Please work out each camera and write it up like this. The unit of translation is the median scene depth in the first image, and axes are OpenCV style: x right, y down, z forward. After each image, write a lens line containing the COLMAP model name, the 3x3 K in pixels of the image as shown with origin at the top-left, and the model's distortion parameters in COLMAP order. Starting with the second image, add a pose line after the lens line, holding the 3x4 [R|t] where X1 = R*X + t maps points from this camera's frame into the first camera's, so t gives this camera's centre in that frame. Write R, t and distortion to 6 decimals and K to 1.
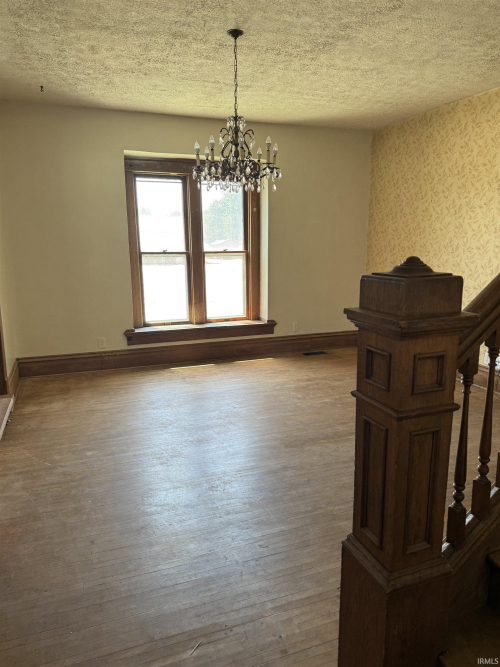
lens RADIAL K [[458.2, 0, 249.8], [0, 458.2, 329.2], [0, 0, 1]] dist [0.067356, -0.092741]
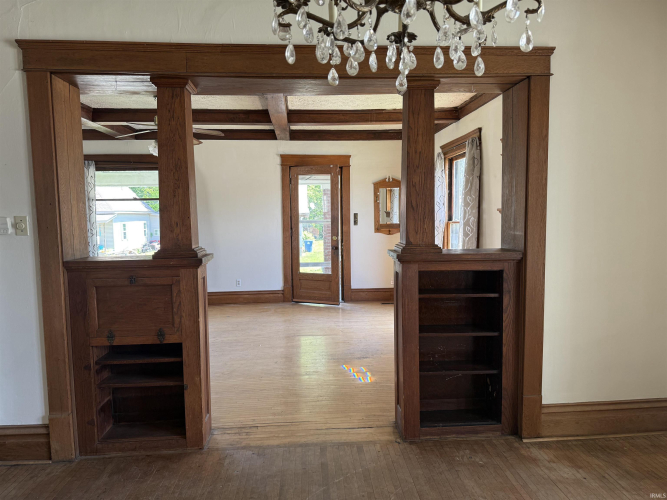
lens RADIAL K [[458.2, 0, 333.5], [0, 458.2, 250.0], [0, 0, 1]] dist [0.067356, -0.092741]
pose [[-0.250696, 0.126913, -0.959711, 0.302386], [-0.155504, 0.973216, 0.169320, -0.235045], [0.955495, 0.191687, -0.224245, 0.834000]]
